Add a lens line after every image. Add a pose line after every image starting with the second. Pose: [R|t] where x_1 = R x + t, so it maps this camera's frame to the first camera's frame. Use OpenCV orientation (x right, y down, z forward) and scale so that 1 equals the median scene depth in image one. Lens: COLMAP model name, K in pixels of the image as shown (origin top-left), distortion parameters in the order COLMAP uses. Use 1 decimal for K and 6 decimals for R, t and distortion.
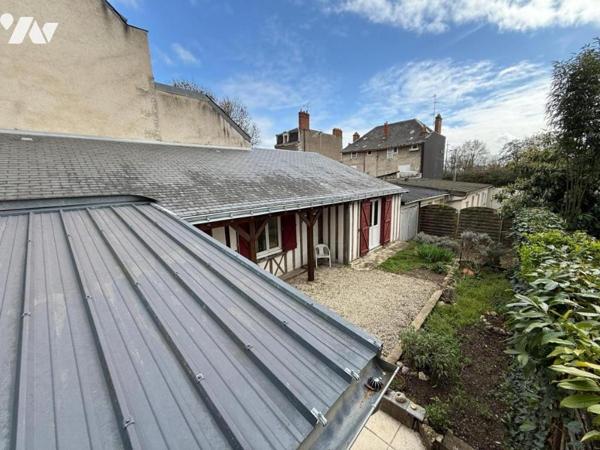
lens RADIAL K [[237.5, 0, 297.8], [0, 237.5, 224.6], [0, 0, 1]] dist [0.006118, -0.000282]
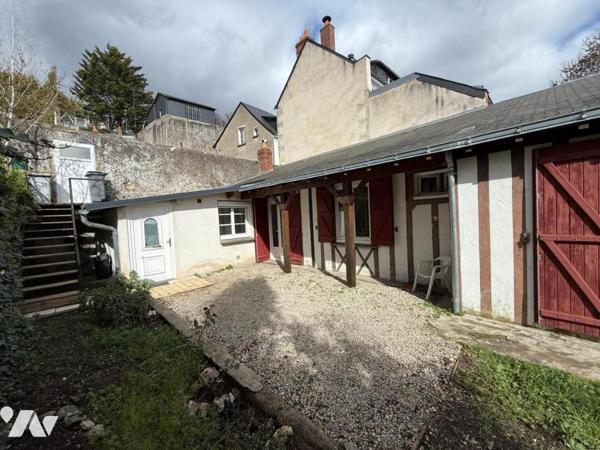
lens RADIAL K [[237.5, 0, 296.9], [0, 237.5, 226.0], [0, 0, 1]] dist [0.006118, -0.000282]
pose [[-0.043726, 0.071536, -0.996479, 0.618791], [-0.148283, 0.985920, 0.077285, 0.031102], [0.987978, 0.151141, -0.032503, 0.718378]]
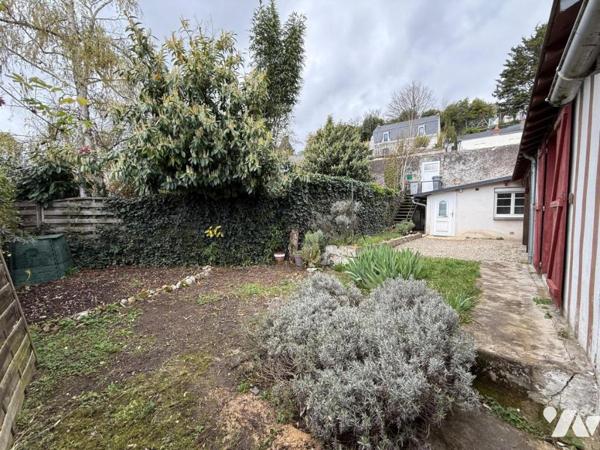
lens RADIAL K [[237.5, 0, 301.0], [0, 237.5, 222.8], [0, 0, 1]] dist [0.006118, -0.000282]
pose [[-0.996698, 0.027249, -0.076487, 0.888209], [0.008527, 0.971924, 0.235142, -0.106788], [0.080747, 0.233714, -0.968947, 1.801907]]
